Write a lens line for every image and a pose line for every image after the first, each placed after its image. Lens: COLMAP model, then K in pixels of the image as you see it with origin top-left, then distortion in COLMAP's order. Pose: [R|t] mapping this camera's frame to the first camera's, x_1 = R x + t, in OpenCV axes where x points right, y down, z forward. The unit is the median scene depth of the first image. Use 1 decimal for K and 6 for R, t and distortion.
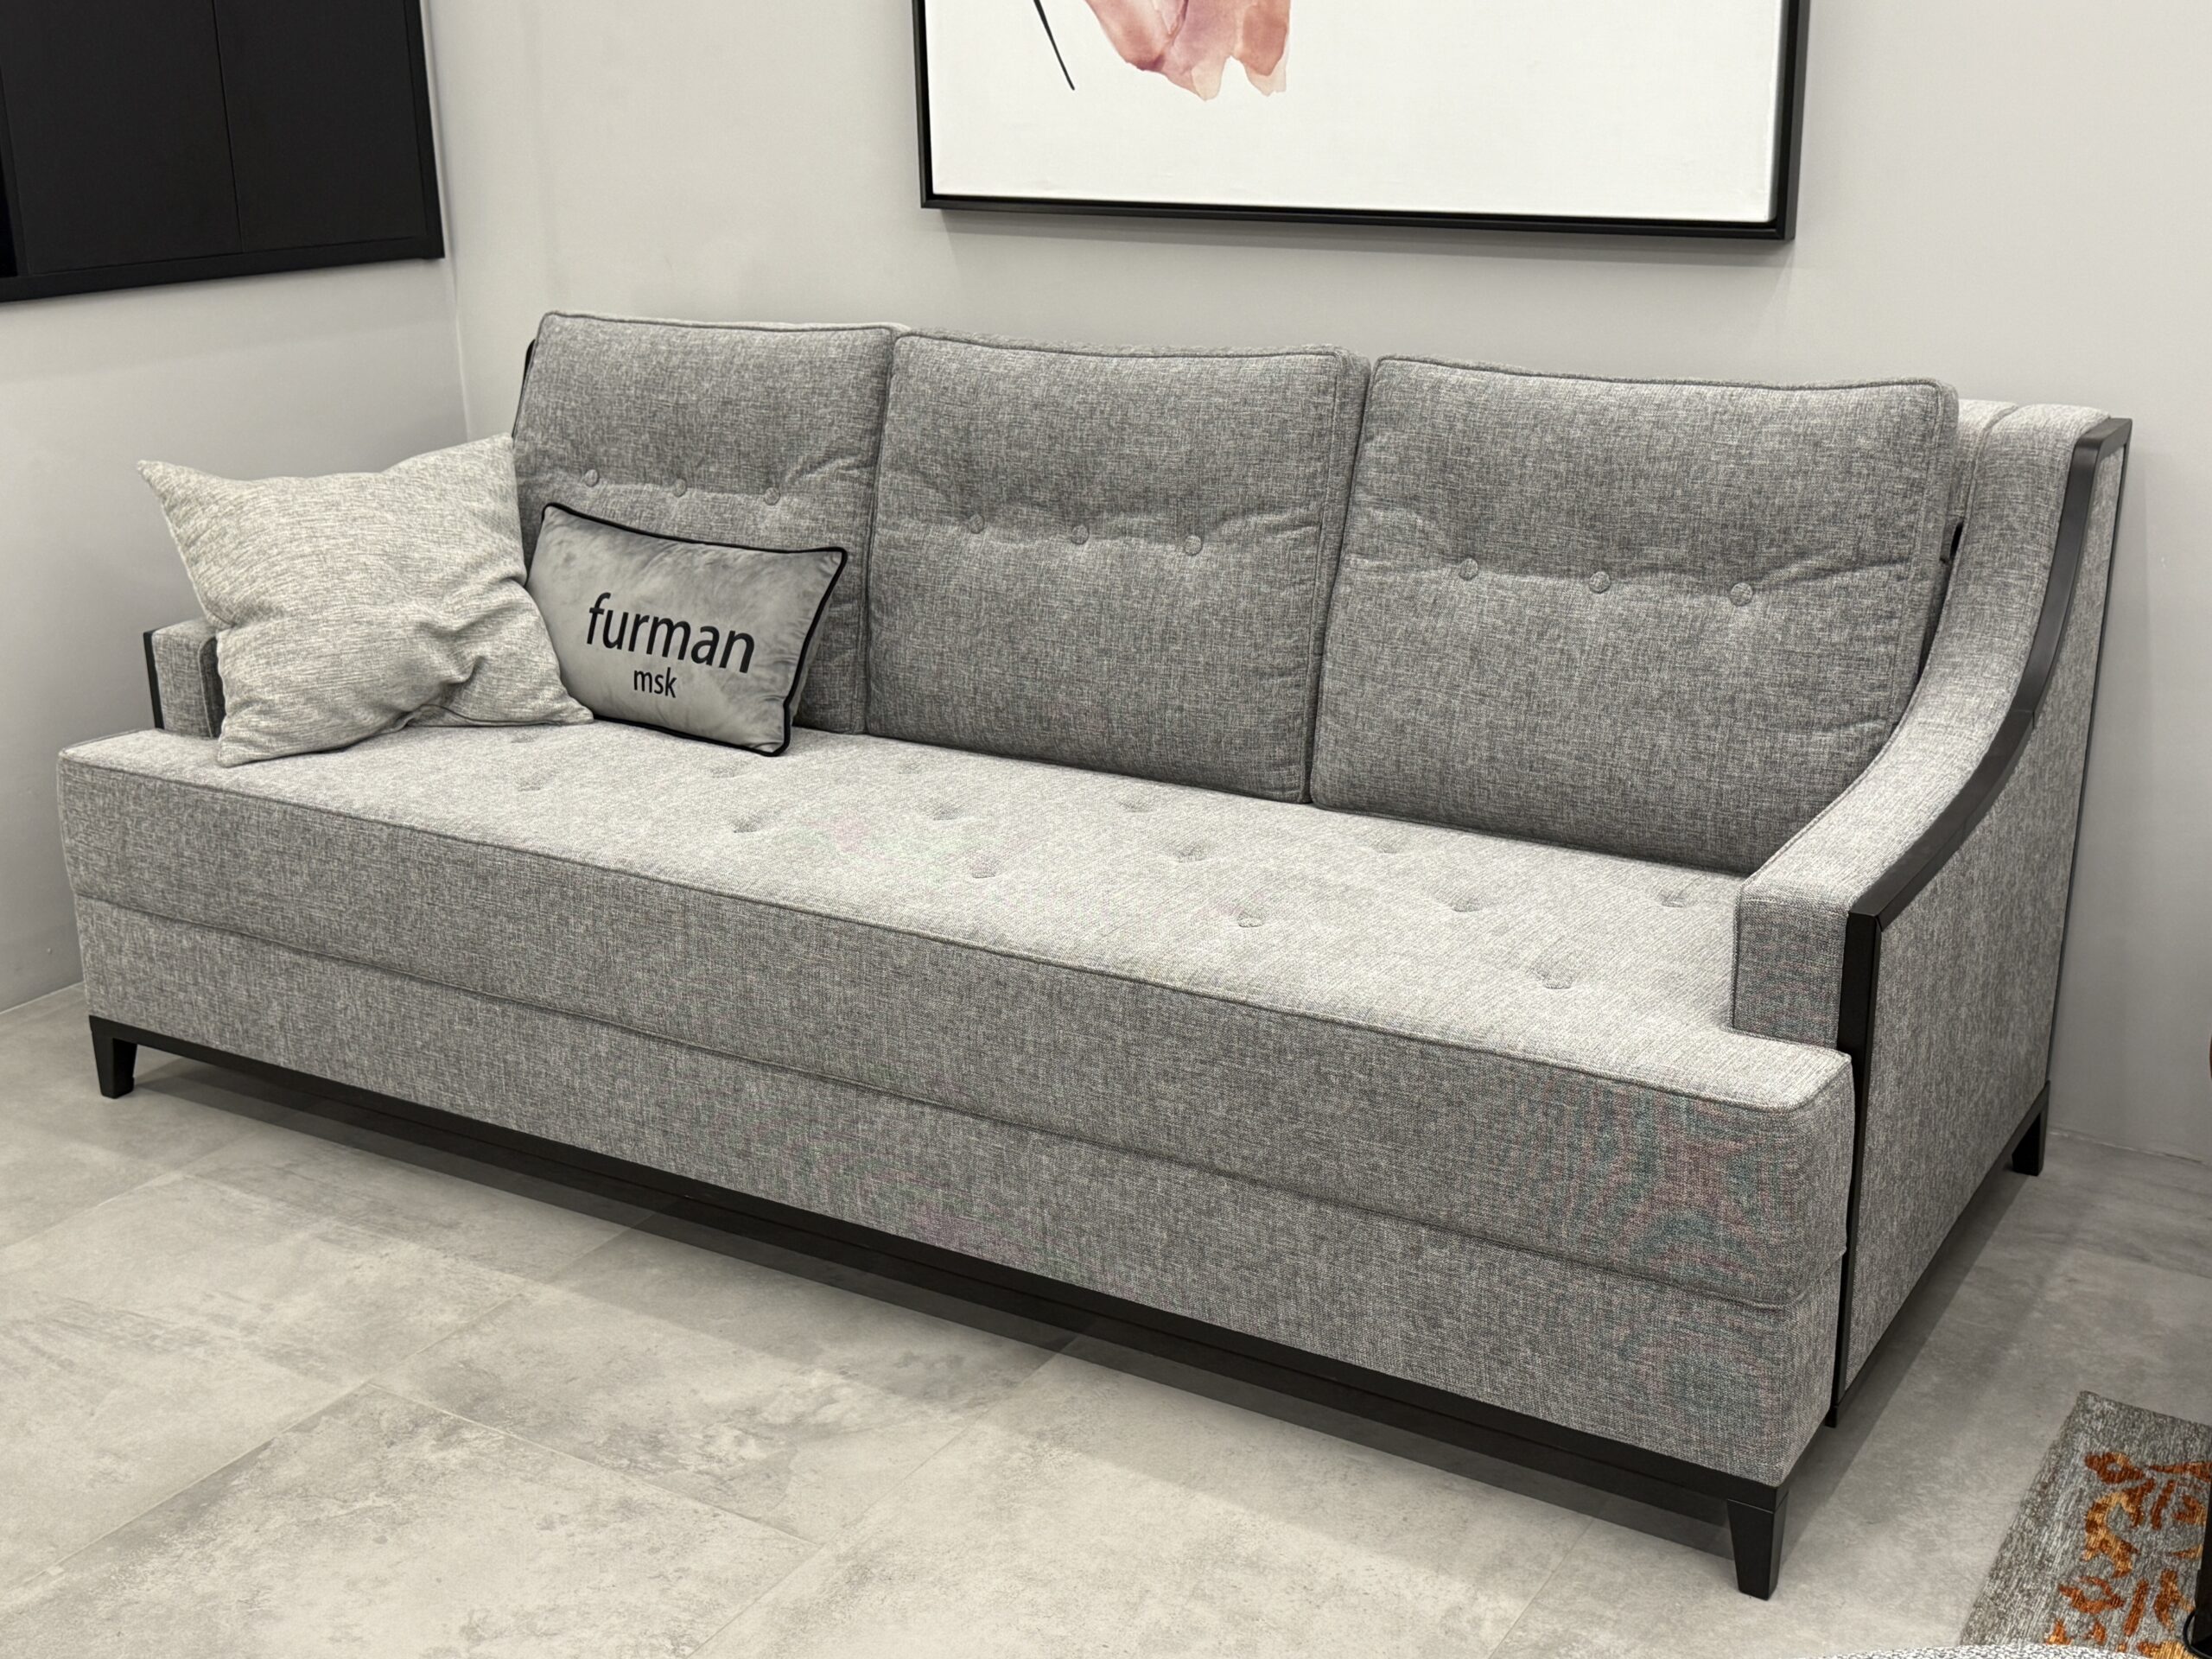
lens RADIAL K [[2554.3, 0, 1101.7], [0, 2554.3, 826.8], [0, 0, 1]] dist [0.125932, 0.000000]
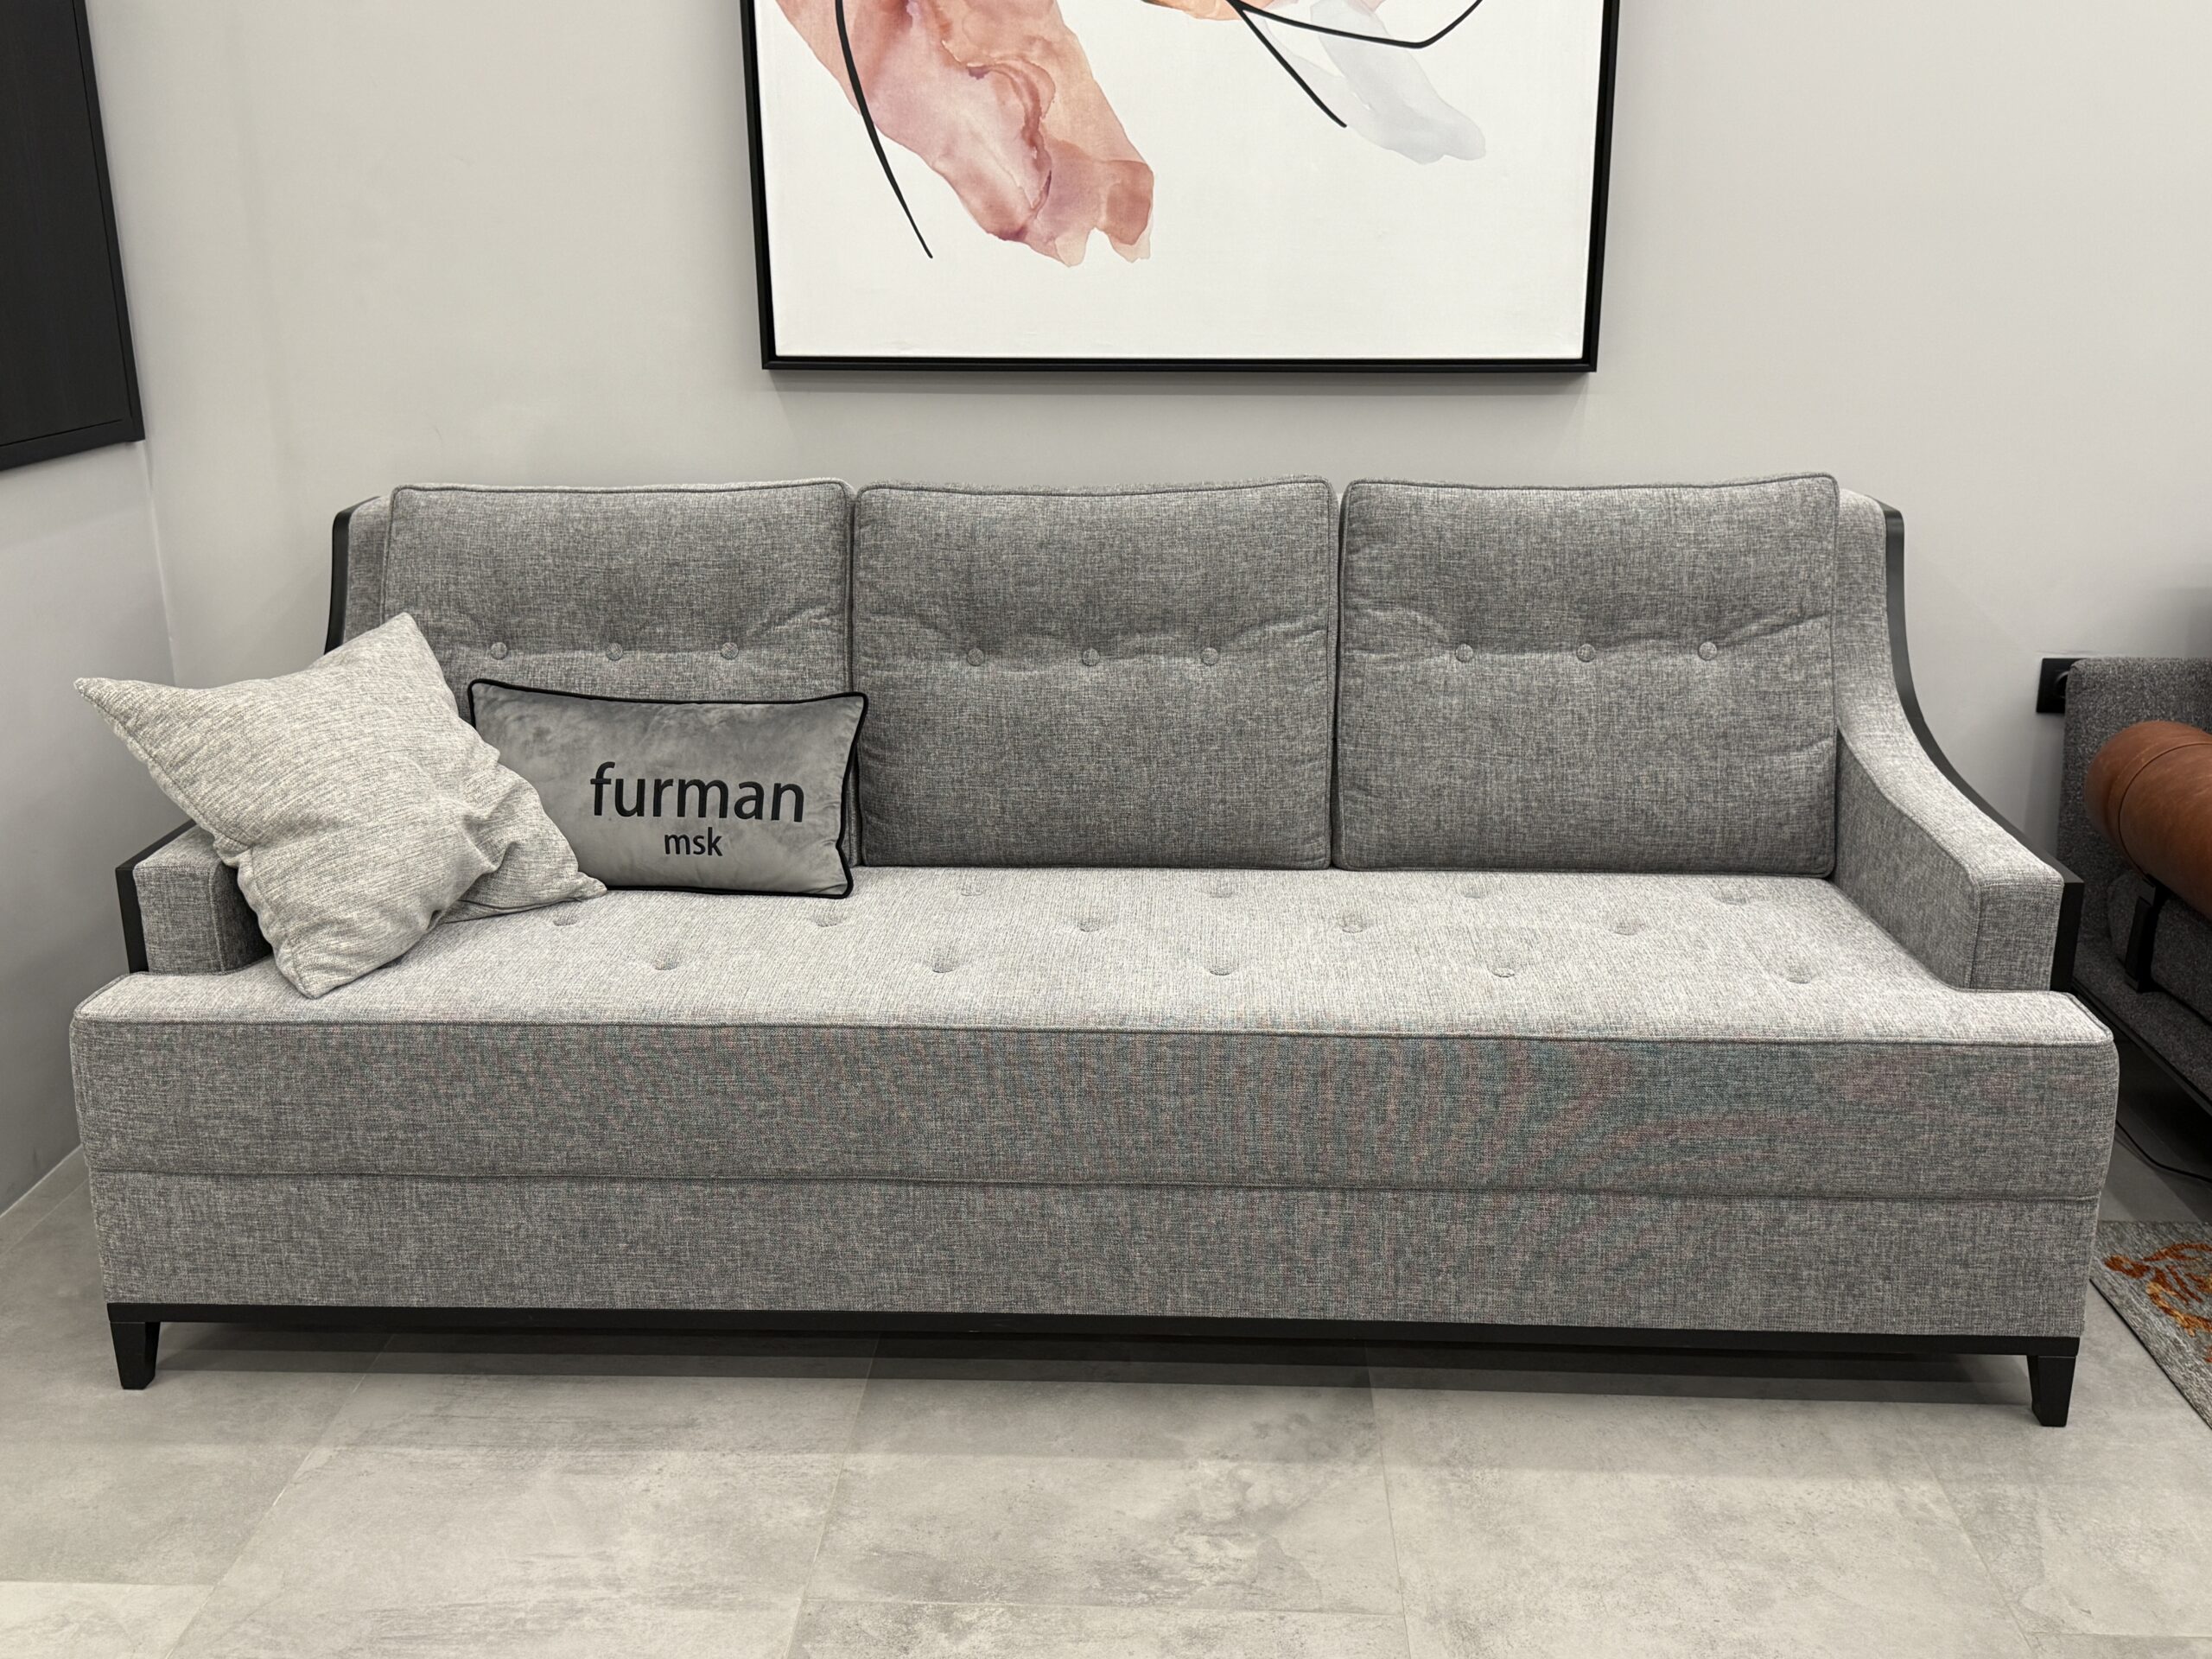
lens RADIAL K [[2114.5, 0, 1112.5], [0, 2114.5, 832.8], [0, 0, 1]] dist [0.100003, 0.000000]
pose [[0.874120, -0.133290, 0.467063, -0.448455], [0.141428, 0.989789, 0.017779, -0.055871], [-0.464663, 0.050514, 0.884045, 0.199834]]
